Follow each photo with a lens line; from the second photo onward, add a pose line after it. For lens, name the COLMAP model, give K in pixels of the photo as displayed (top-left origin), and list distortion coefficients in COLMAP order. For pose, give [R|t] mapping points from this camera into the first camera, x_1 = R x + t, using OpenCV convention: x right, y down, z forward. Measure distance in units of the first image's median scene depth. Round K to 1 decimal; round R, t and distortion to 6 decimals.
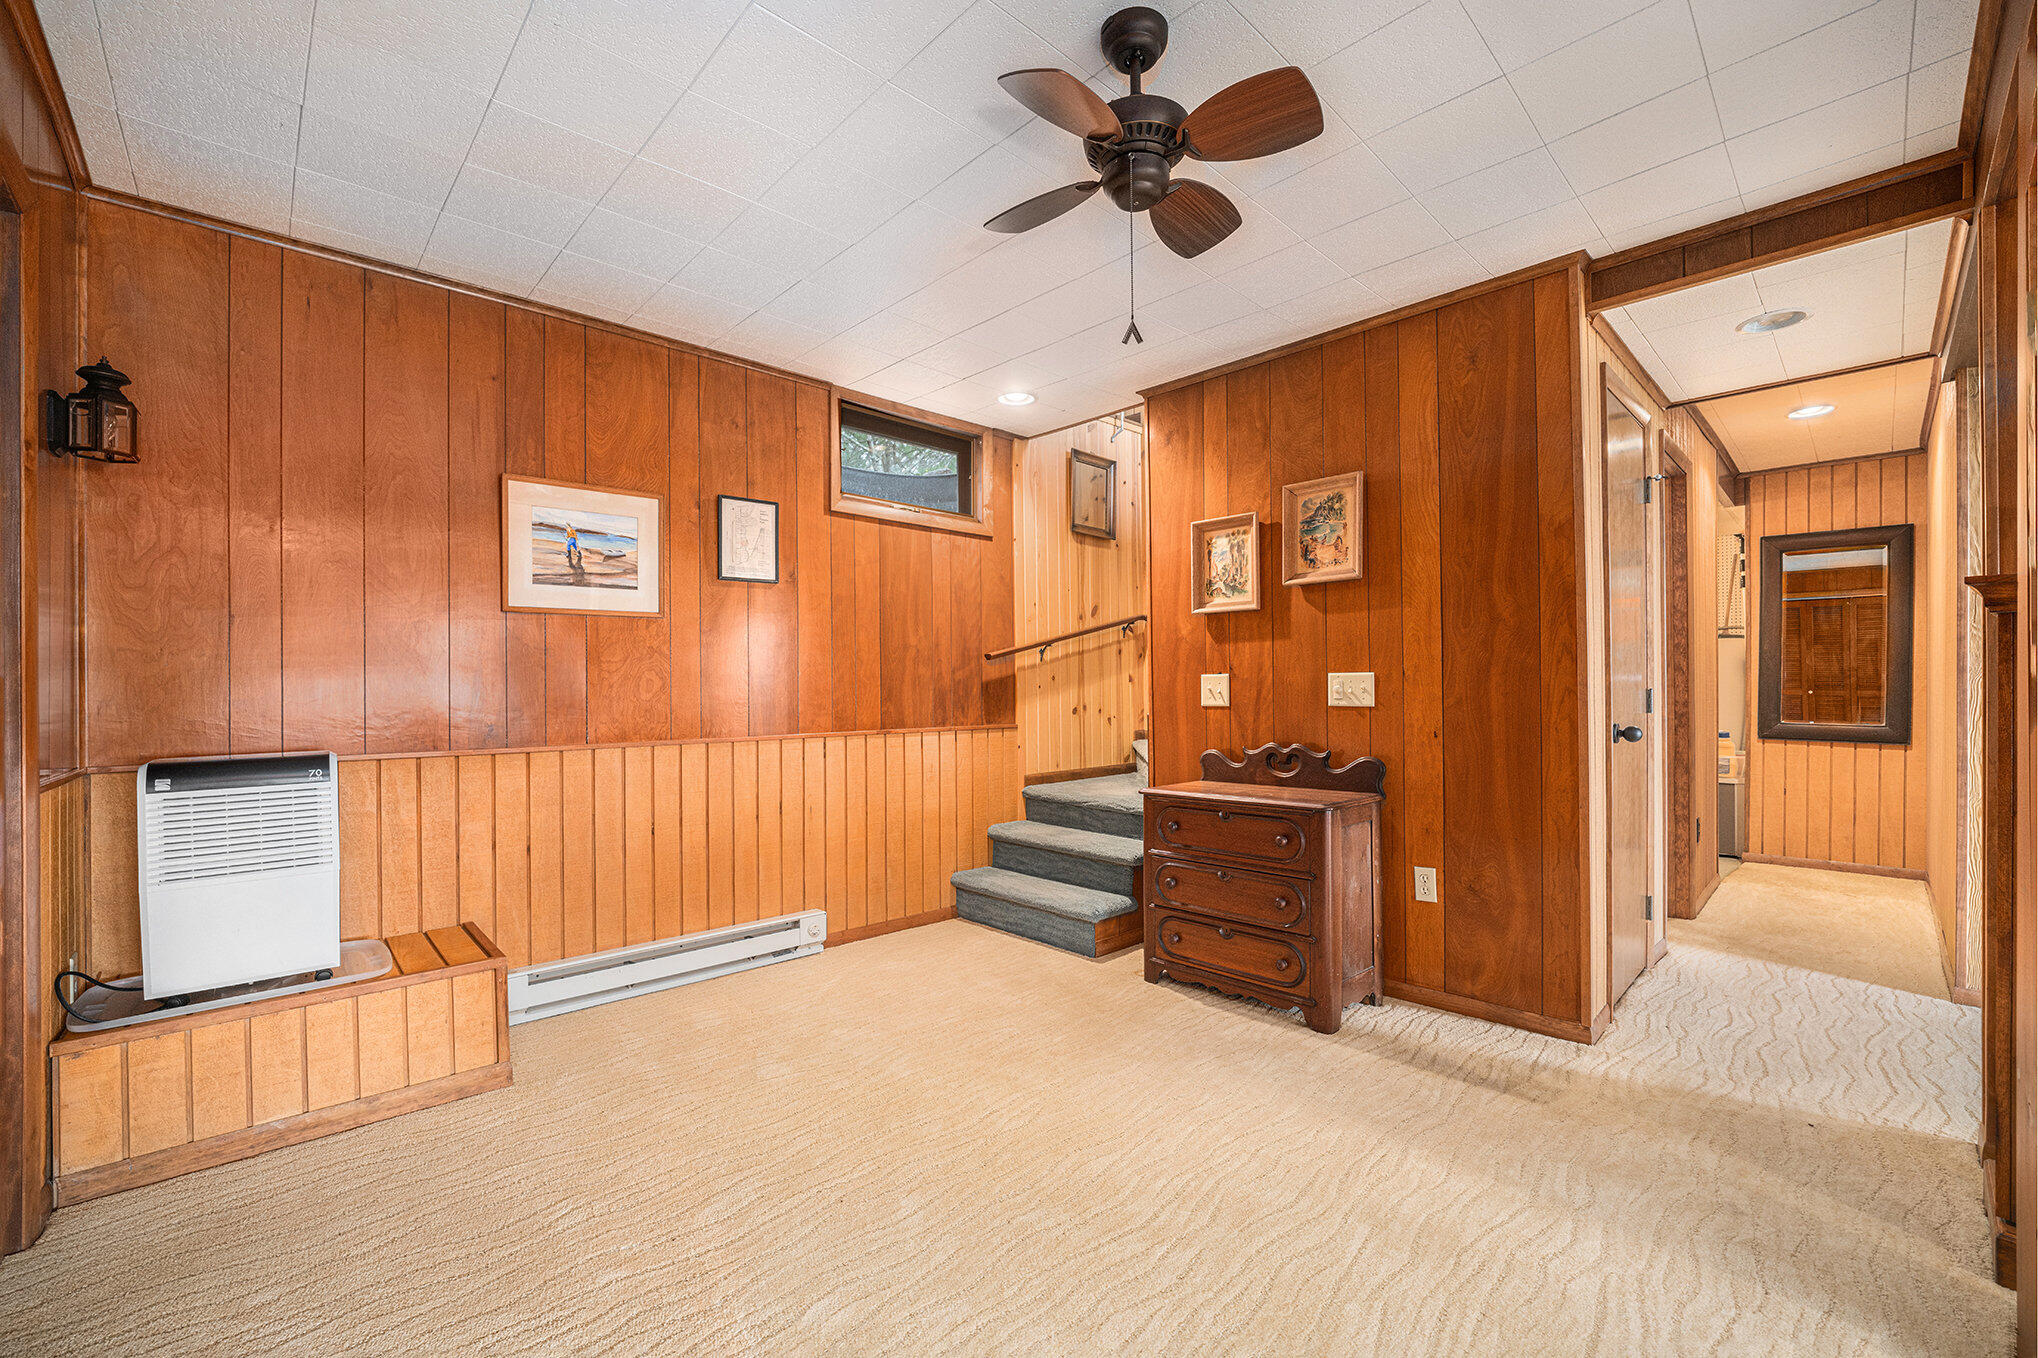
lens RADIAL K [[823.2, 0, 1012.7], [0, 823.2, 698.2], [0, 0, 1]] dist [-0.022362, 0.000524]
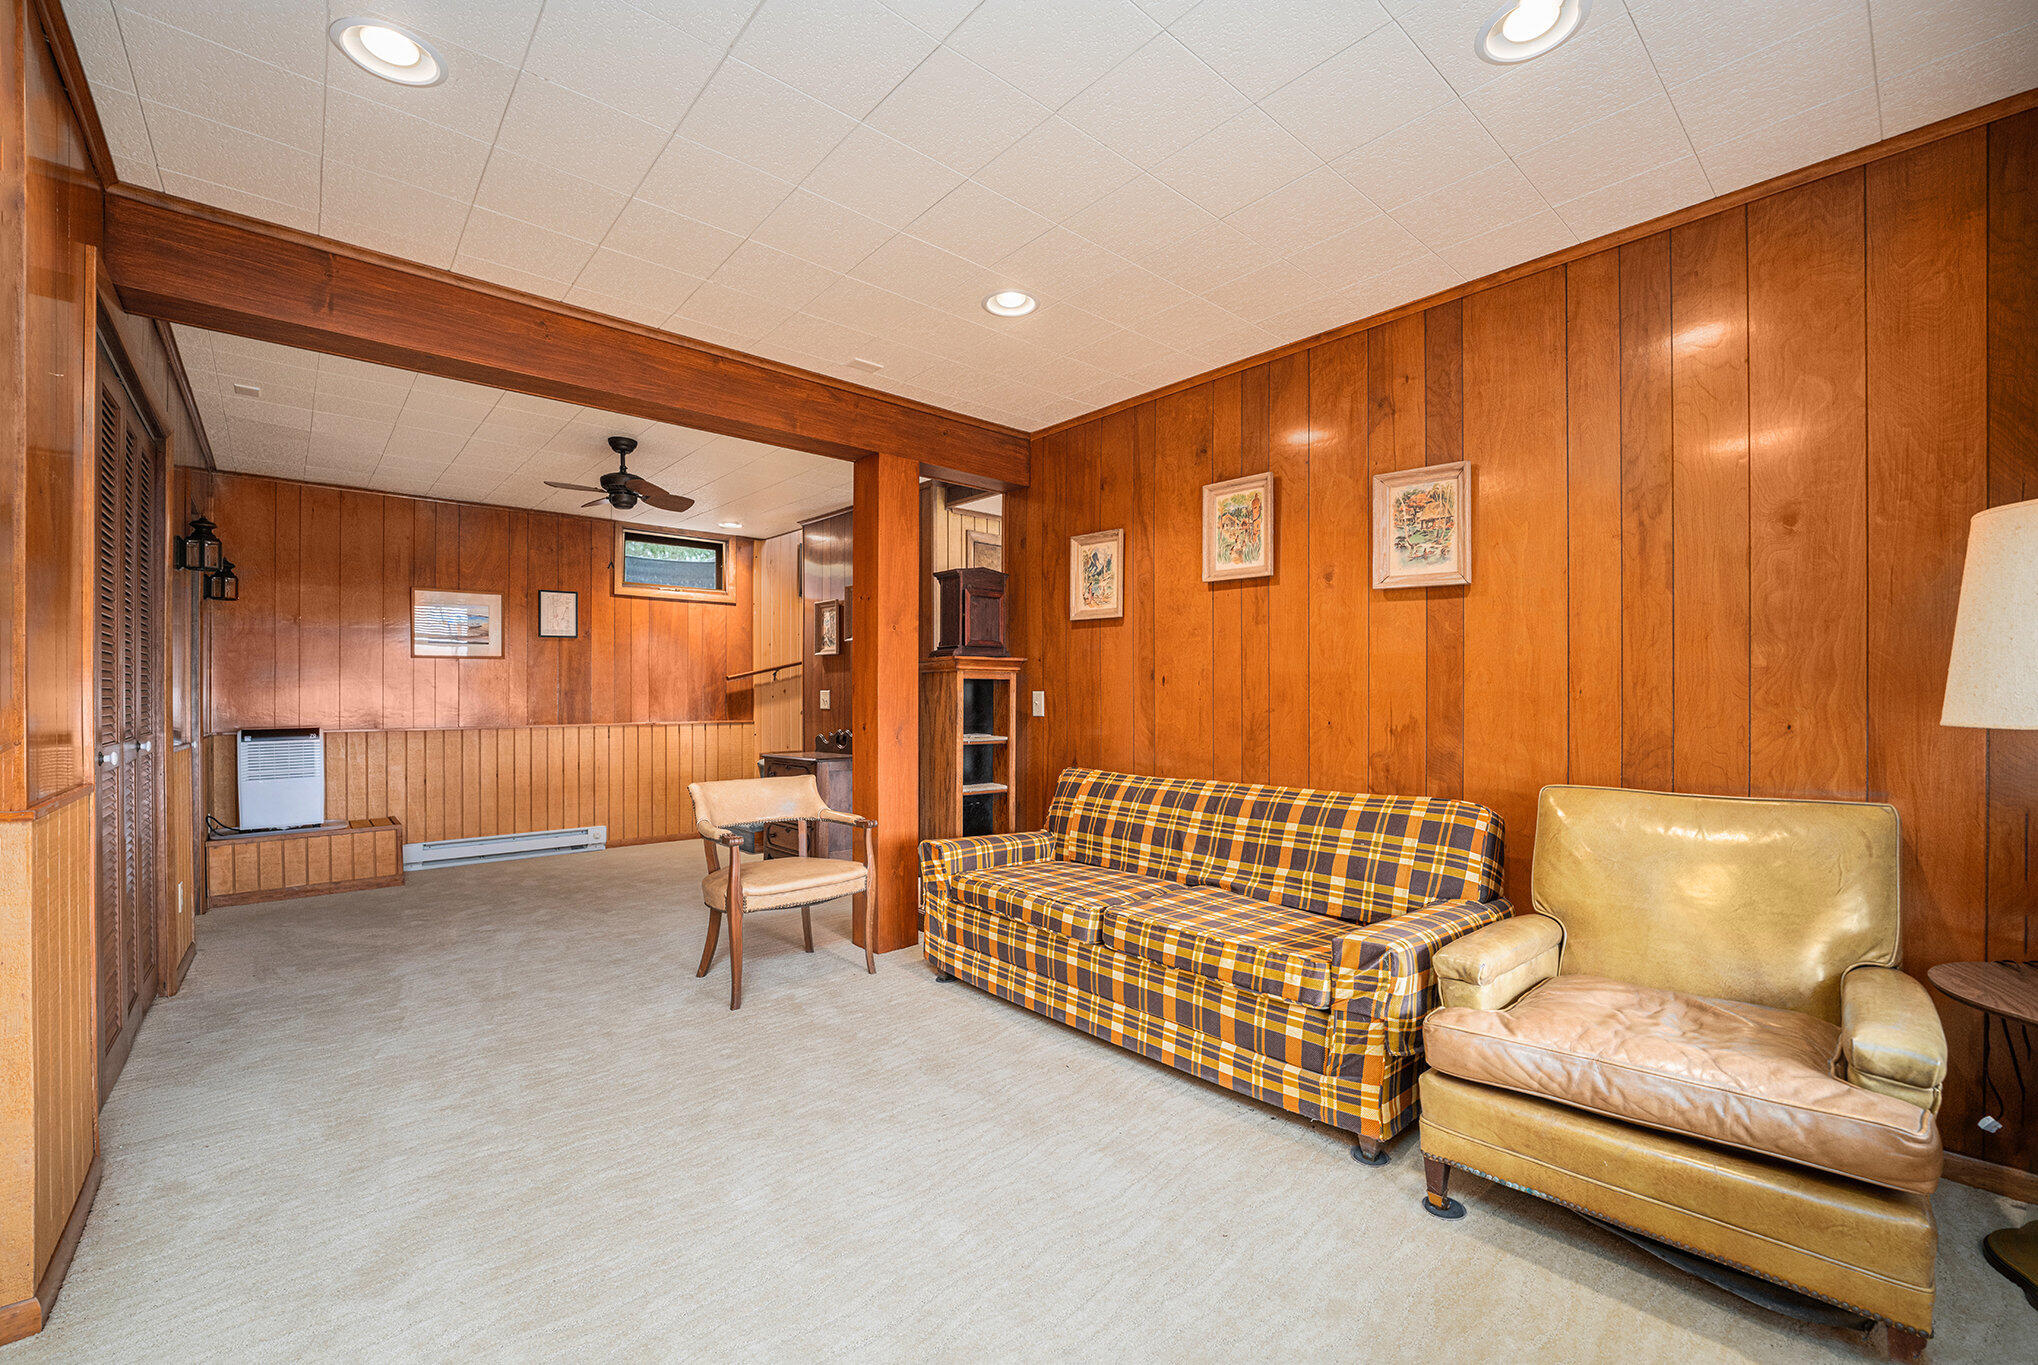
lens RADIAL K [[835.5, 0, 1016.5], [0, 835.5, 702.3], [0, 0, 1]] dist [-0.018628, -0.000176]
pose [[0.999737, 0.004613, -0.022446, 0.710958], [-0.004667, 0.999986, -0.002368, -0.002303], [0.022434, 0.002472, 0.999745, -0.775721]]
